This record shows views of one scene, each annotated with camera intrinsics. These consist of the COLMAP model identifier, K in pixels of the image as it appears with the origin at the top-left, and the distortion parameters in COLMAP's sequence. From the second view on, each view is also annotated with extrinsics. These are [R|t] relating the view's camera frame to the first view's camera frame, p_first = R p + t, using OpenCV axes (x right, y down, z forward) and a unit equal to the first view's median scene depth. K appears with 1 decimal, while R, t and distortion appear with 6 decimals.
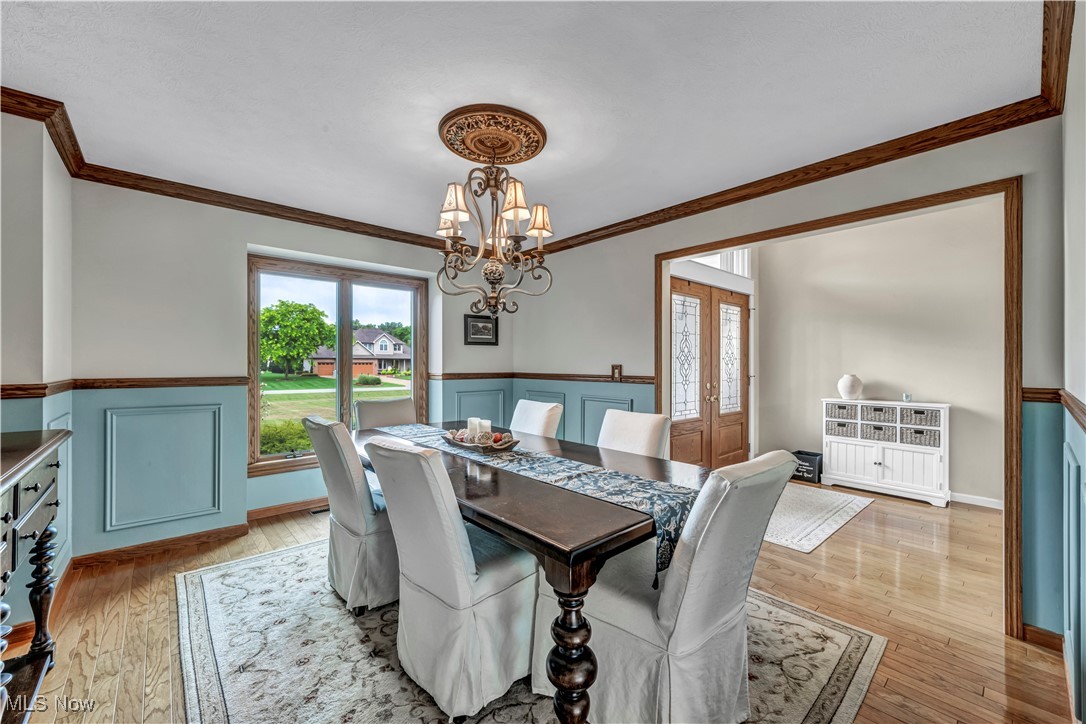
lens RADIAL K [[435.0, 0, 543.1], [0, 435.0, 361.2], [0, 0, 1]] dist [-0.000297, -0.000143]
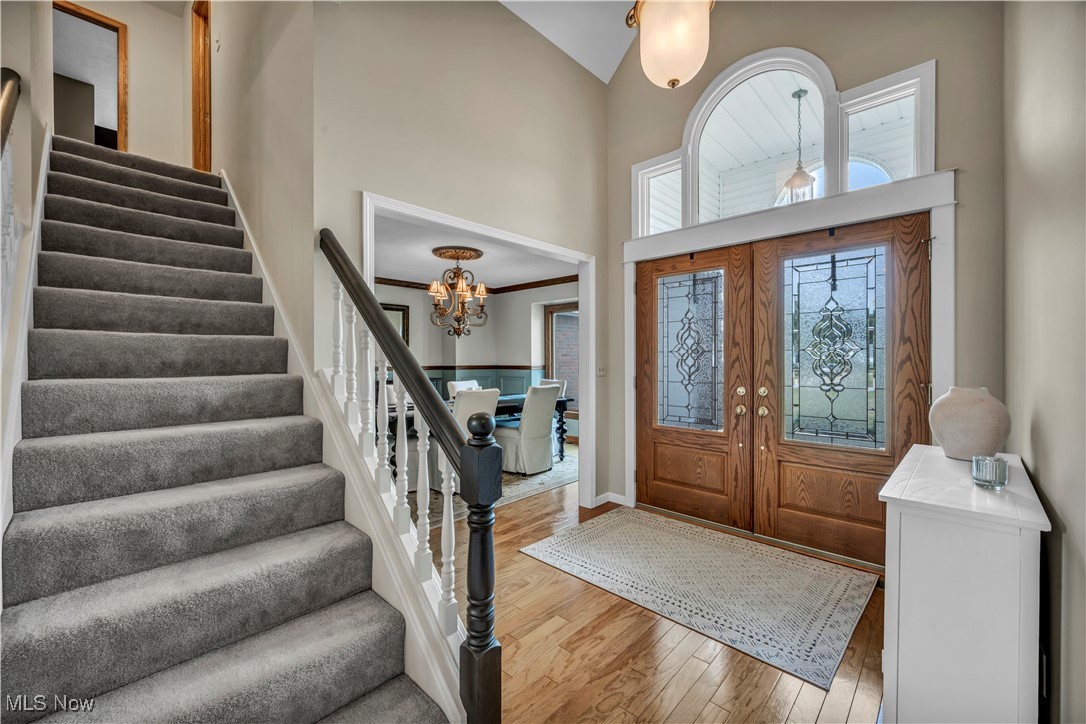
lens RADIAL K [[435.0, 0, 543.1], [0, 435.0, 362.5], [0, 0, 1]] dist [-0.000297, -0.000143]
pose [[0.090808, 0.000563, -0.995868, 2.229859], [0.001820, 0.999998, 0.000731, 0.023659], [0.995867, -0.001879, 0.090807, 1.346031]]
